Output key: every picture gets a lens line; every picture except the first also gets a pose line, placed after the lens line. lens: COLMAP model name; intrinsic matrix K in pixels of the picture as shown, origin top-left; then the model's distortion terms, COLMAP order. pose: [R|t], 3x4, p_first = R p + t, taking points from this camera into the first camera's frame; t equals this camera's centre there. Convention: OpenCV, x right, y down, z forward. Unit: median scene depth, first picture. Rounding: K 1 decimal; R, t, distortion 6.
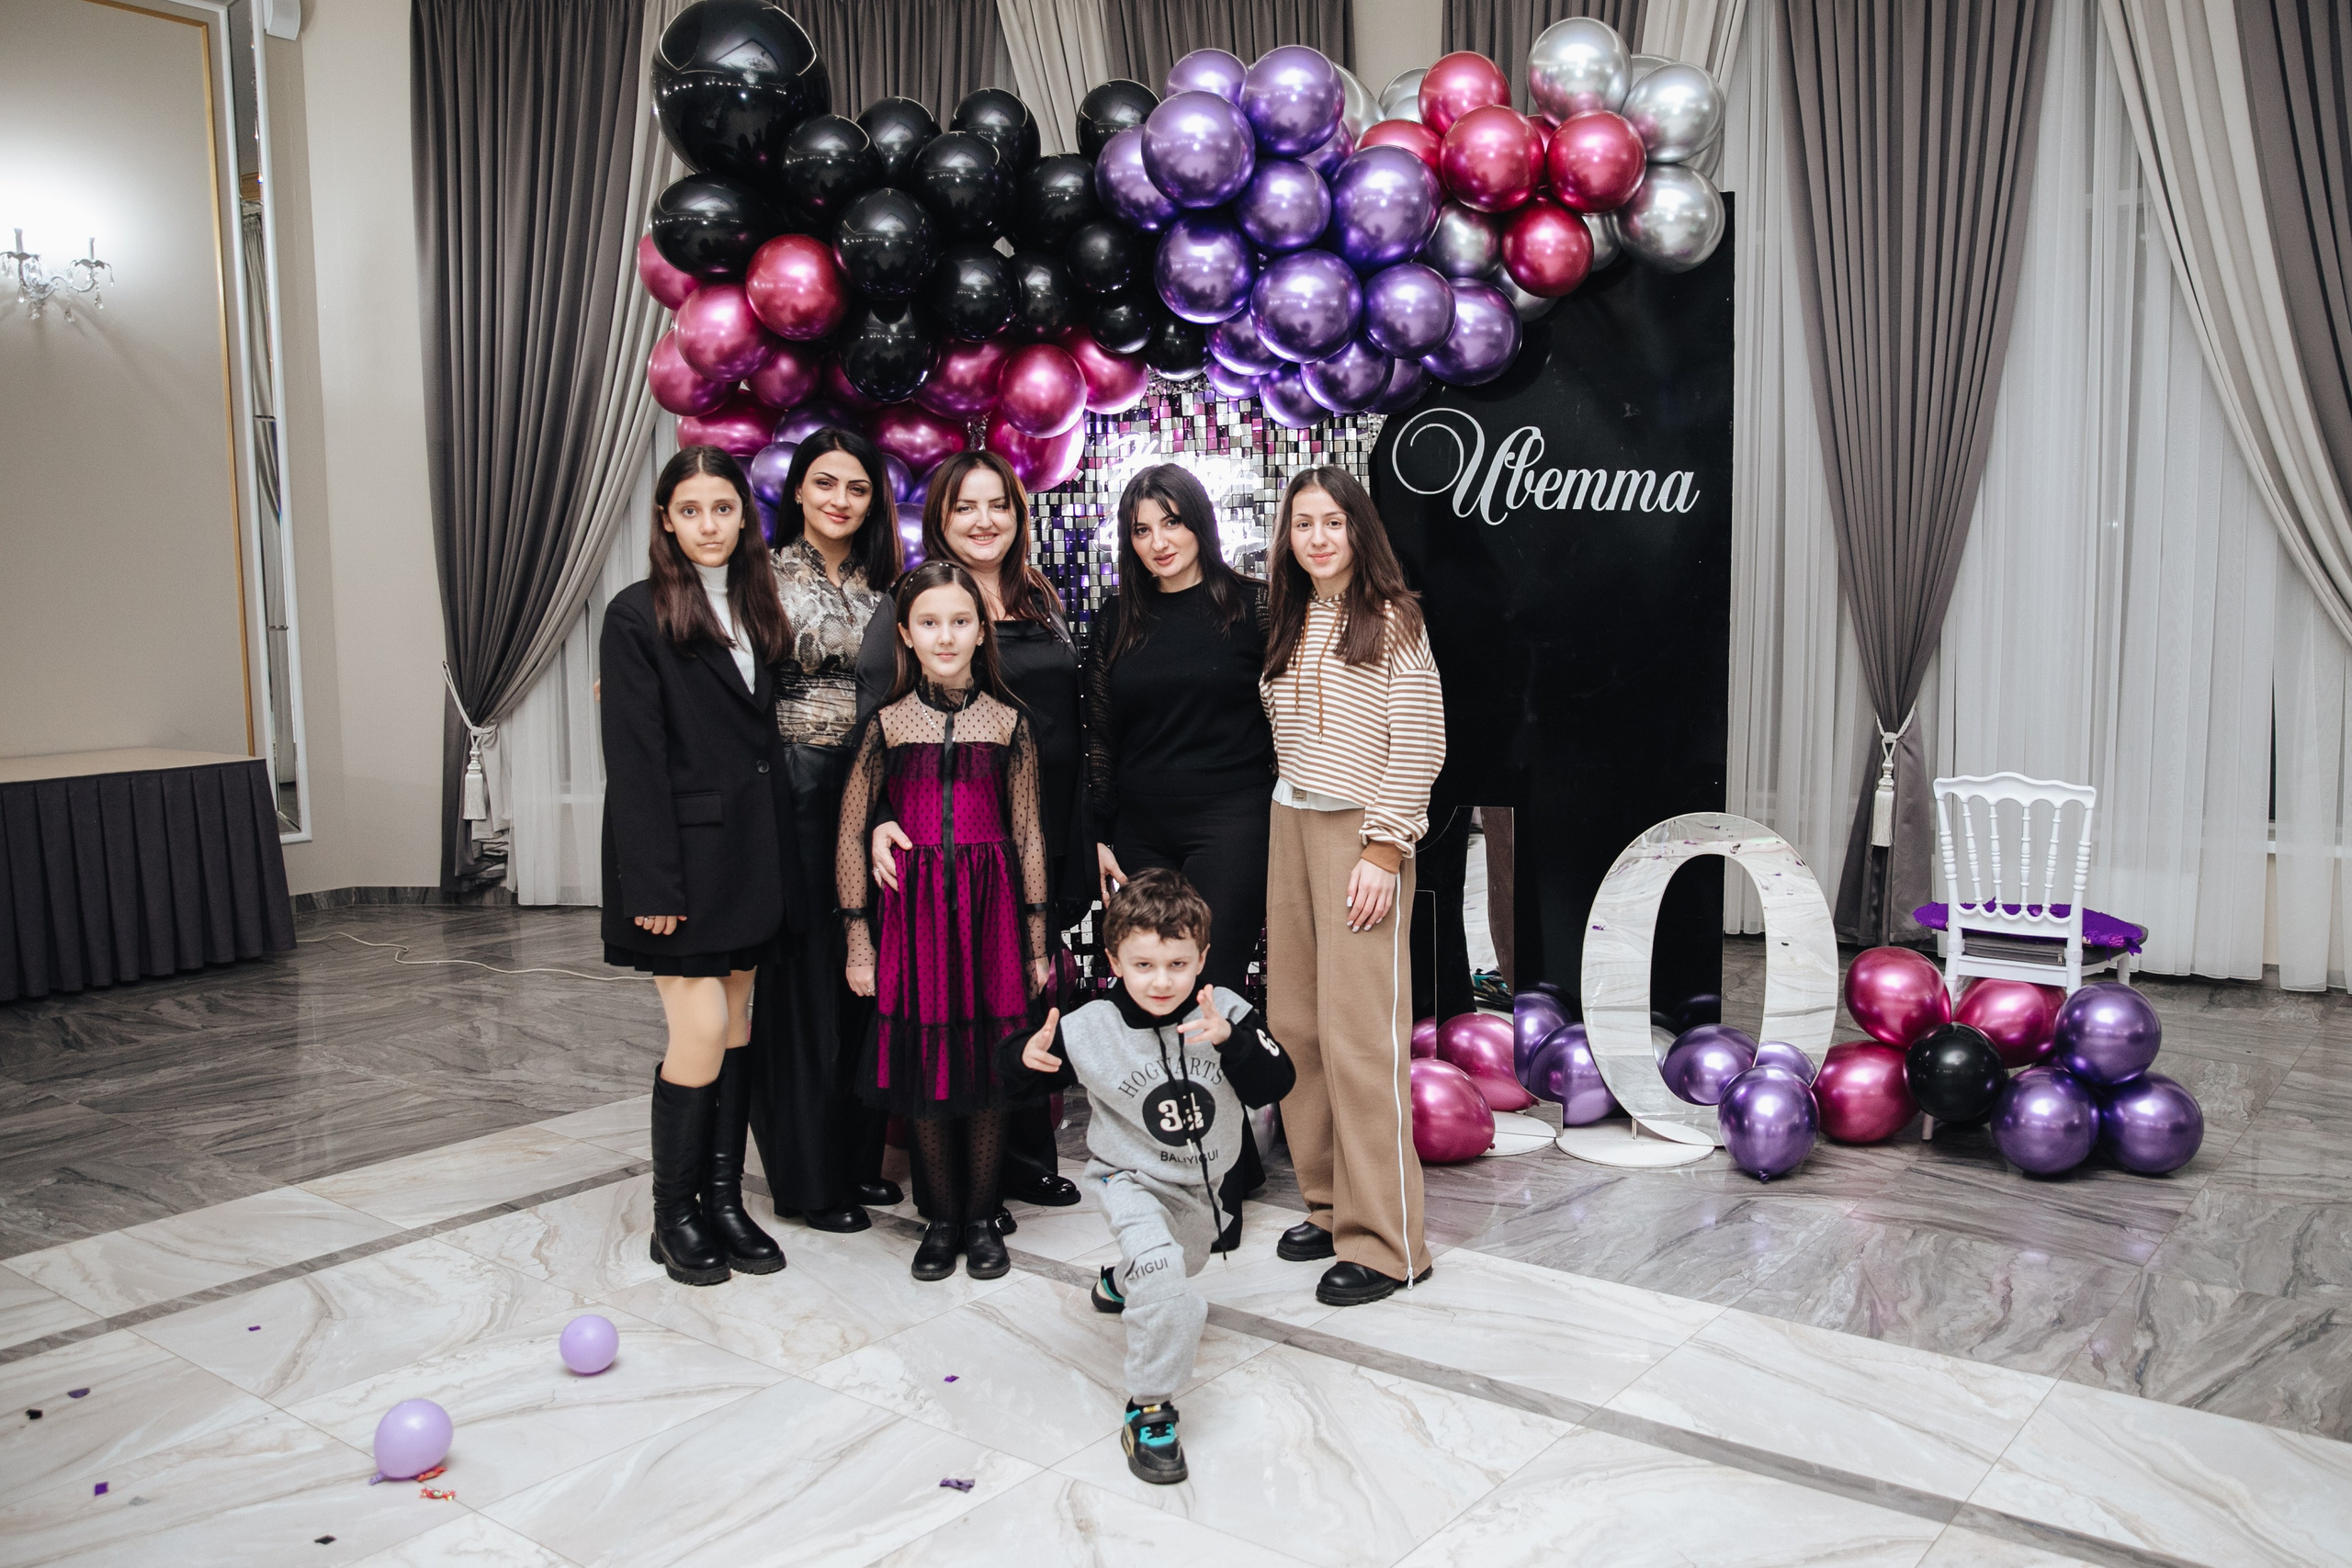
lens RADIAL K [[1784.9, 0, 1176.0], [0, 1784.9, 784.0], [0, 0, 1]] dist [-0.090433, 0.114154]
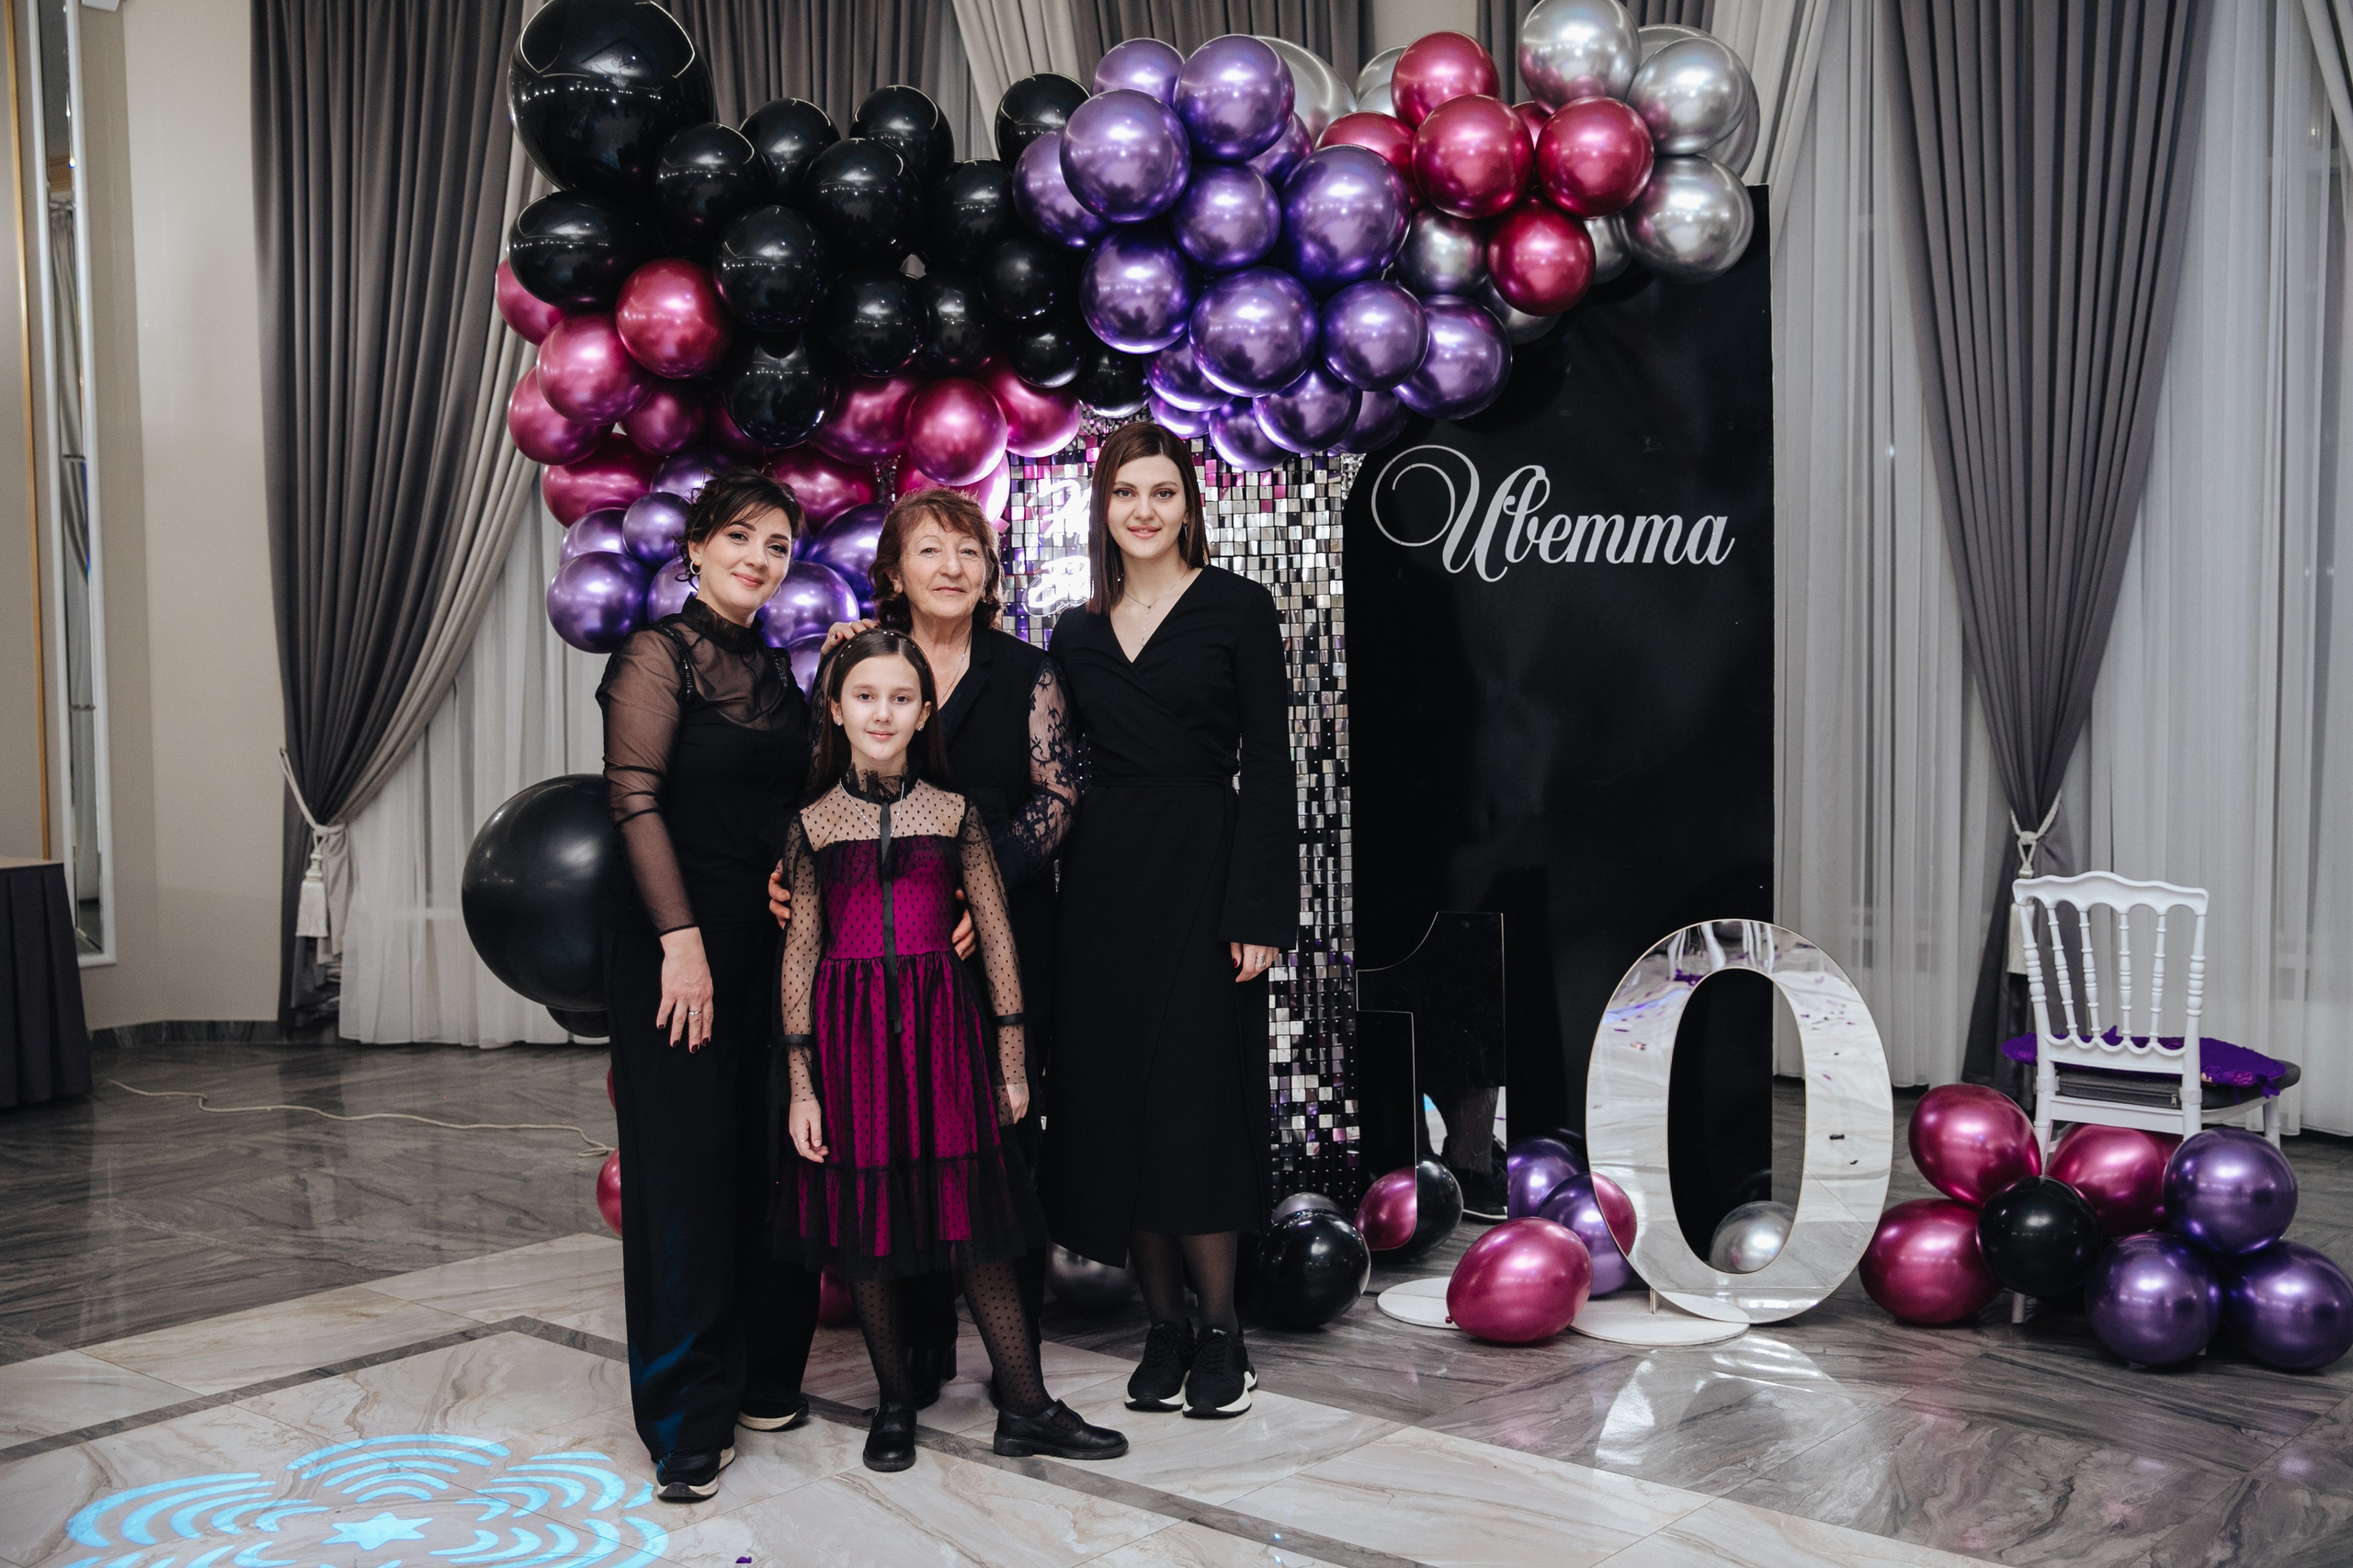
lens RADIAL K [[2591.3, 0, 1176.5], [0, 2591.3, 784.0], [0, 0, 1]] dist [-0.005547, 0.174729]
pose [[0.997223, -0.000411, -0.074474, 0.129497], [-0.004236, 0.998053, -0.062232, 0.029709], [0.074355, 0.062375, 0.995279, -0.248289]]
